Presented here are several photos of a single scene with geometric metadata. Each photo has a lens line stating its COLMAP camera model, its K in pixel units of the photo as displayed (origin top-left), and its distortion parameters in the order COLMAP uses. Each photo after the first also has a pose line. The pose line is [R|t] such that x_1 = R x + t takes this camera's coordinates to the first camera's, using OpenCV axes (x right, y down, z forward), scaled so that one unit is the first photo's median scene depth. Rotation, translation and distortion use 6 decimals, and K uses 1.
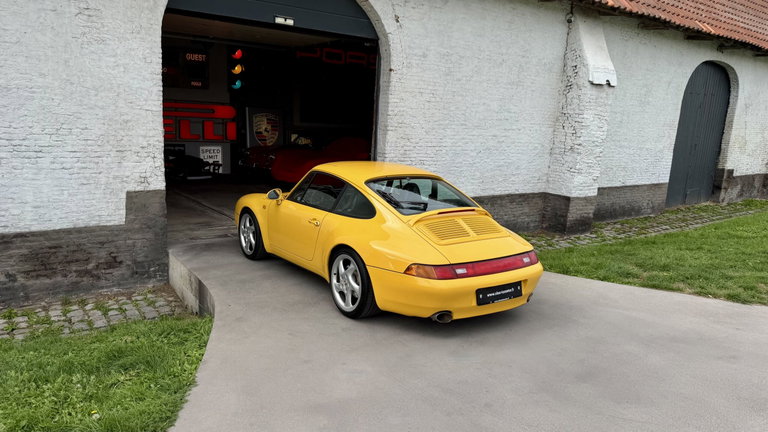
lens RADIAL K [[528.2, 0, 381.1], [0, 528.2, 234.4], [0, 0, 1]] dist [0.056898, -0.073742]
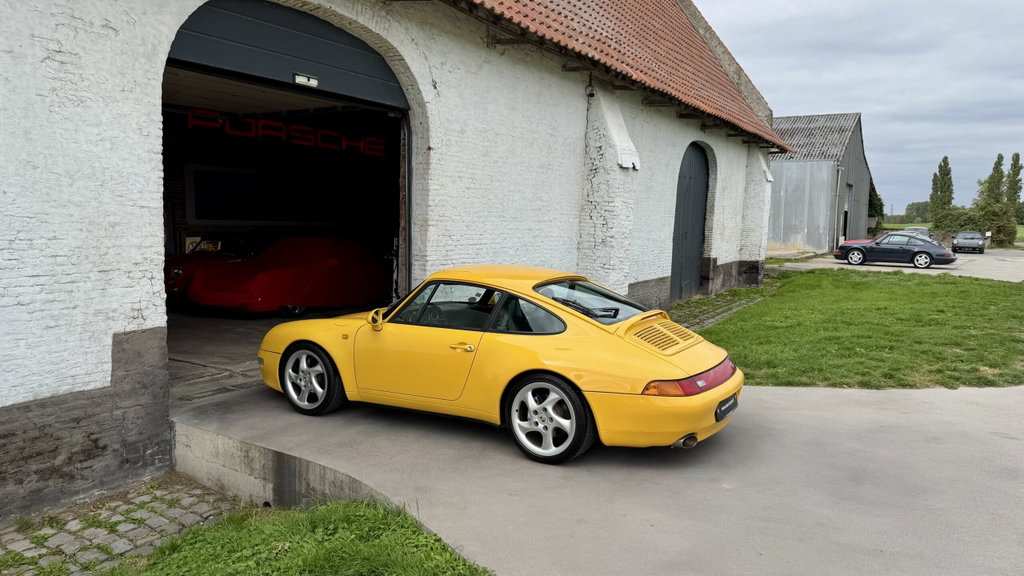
lens RADIAL K [[704.2, 0, 507.7], [0, 704.2, 315.0], [0, 0, 1]] dist [0.056898, -0.073742]
pose [[0.921303, -0.081026, 0.380310, -0.360074], [0.106667, 0.993193, -0.046800, -0.012524], [-0.373929, 0.083684, 0.923674, 0.037972]]
